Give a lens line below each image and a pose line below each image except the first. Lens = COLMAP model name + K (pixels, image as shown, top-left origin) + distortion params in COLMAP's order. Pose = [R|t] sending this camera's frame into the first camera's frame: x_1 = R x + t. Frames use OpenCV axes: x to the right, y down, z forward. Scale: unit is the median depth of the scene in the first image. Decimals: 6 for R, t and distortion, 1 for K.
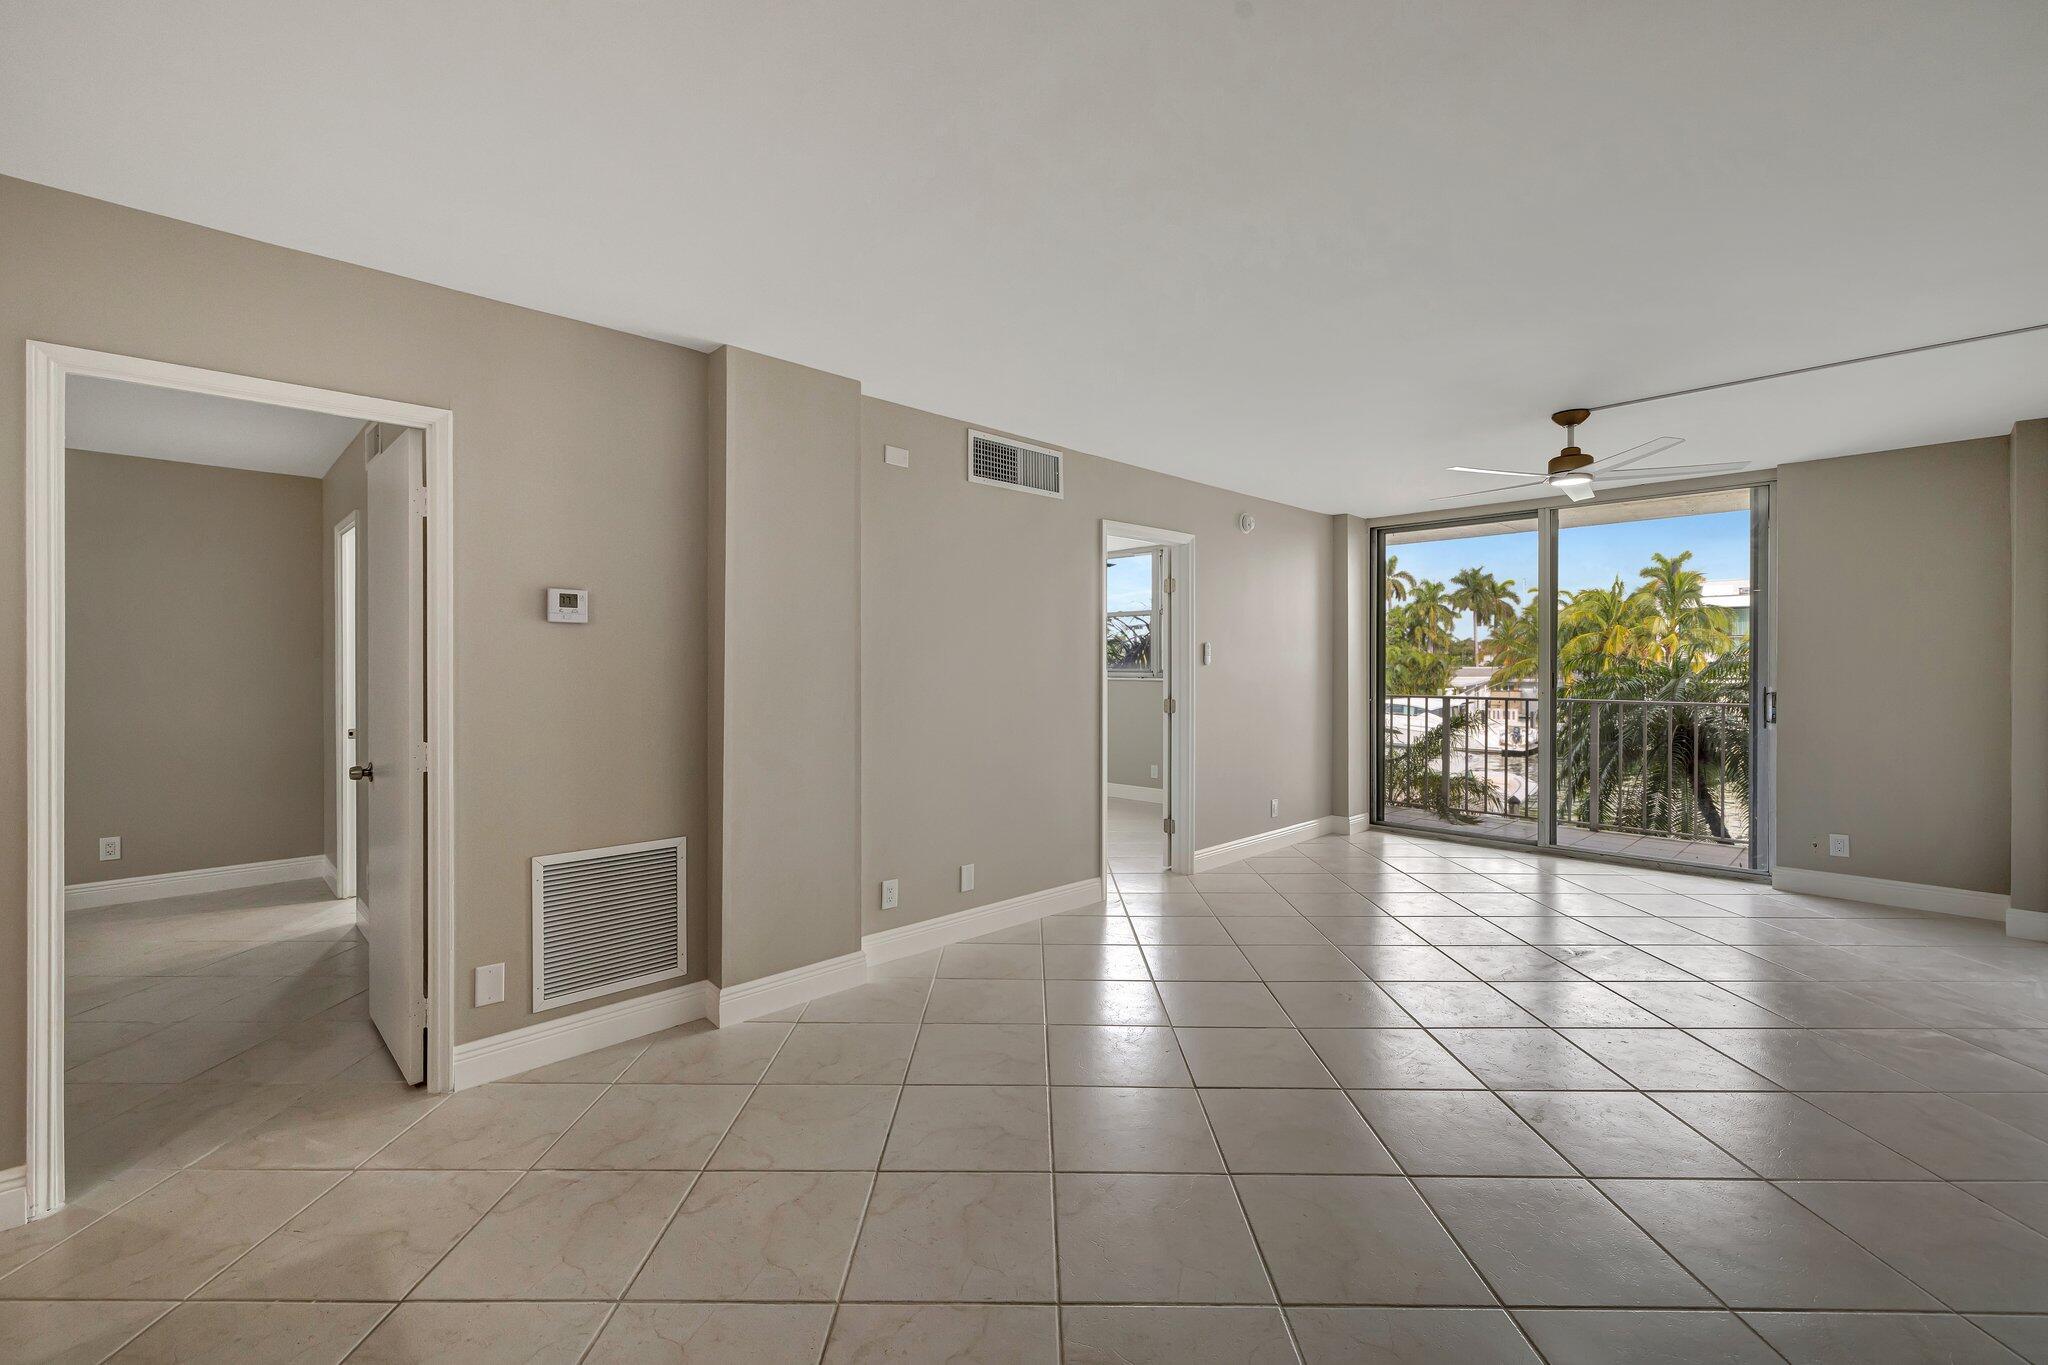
lens RADIAL K [[873.9, 0, 1020.8], [0, 873.9, 661.1], [0, 0, 1]] dist [0.000207, 0.000352]
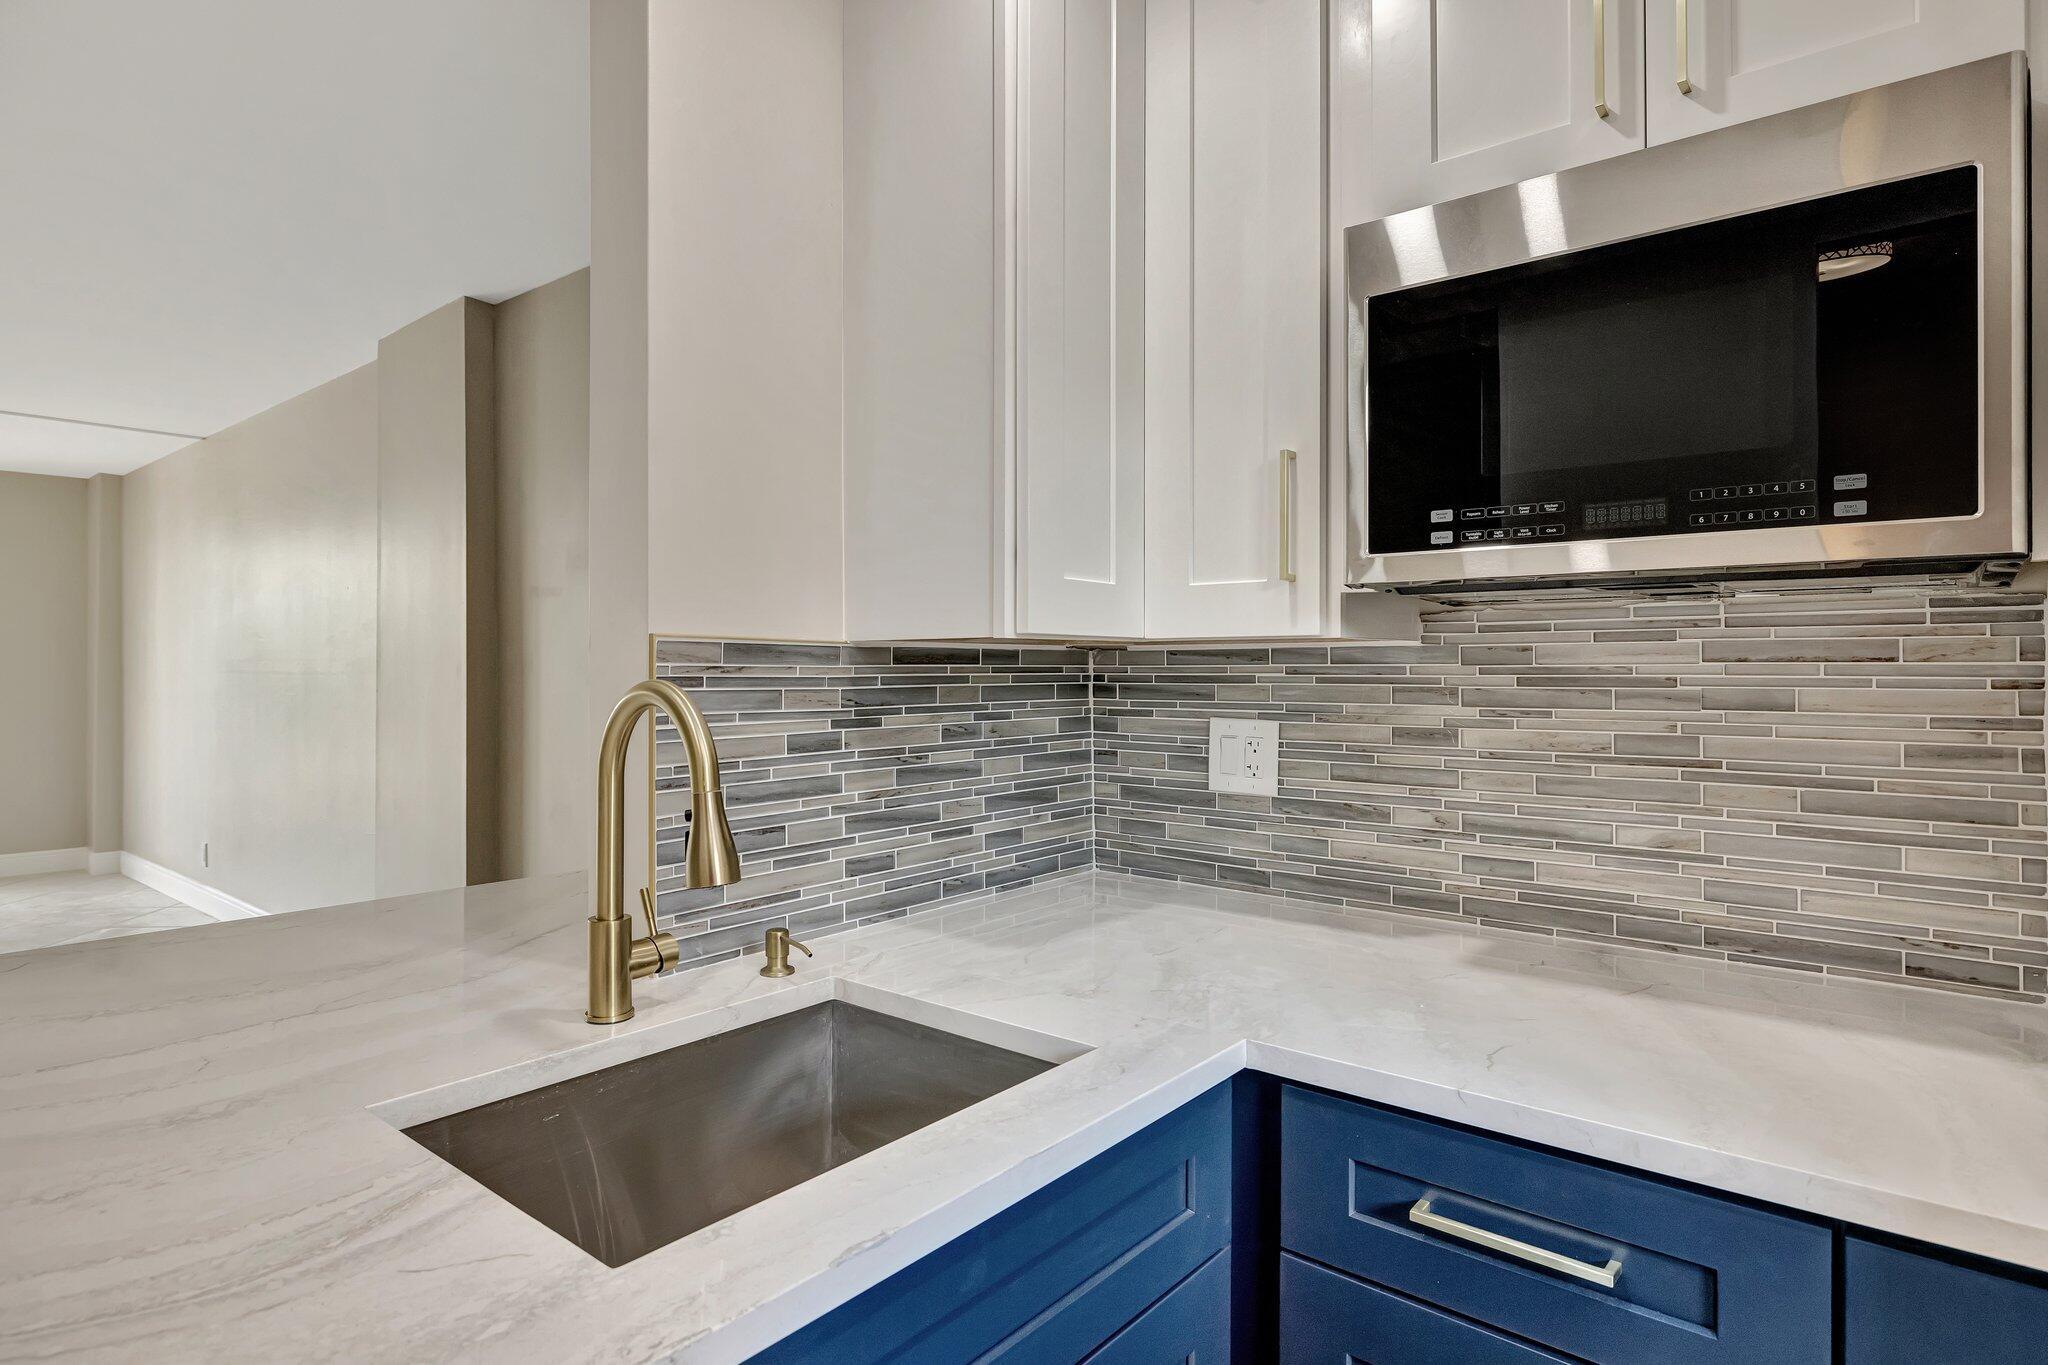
lens RADIAL K [[1089.0, 0, 1024.0], [0, 1089.0, 682.5], [0, 0, 1]] dist [-0.000550, 0.000155]
pose [[-0.099141, -0.010347, 0.995020, -0.440883], [-0.003081, 0.999944, 0.010092, 0.008776], [-0.995069, -0.002065, -0.099167, -0.146347]]
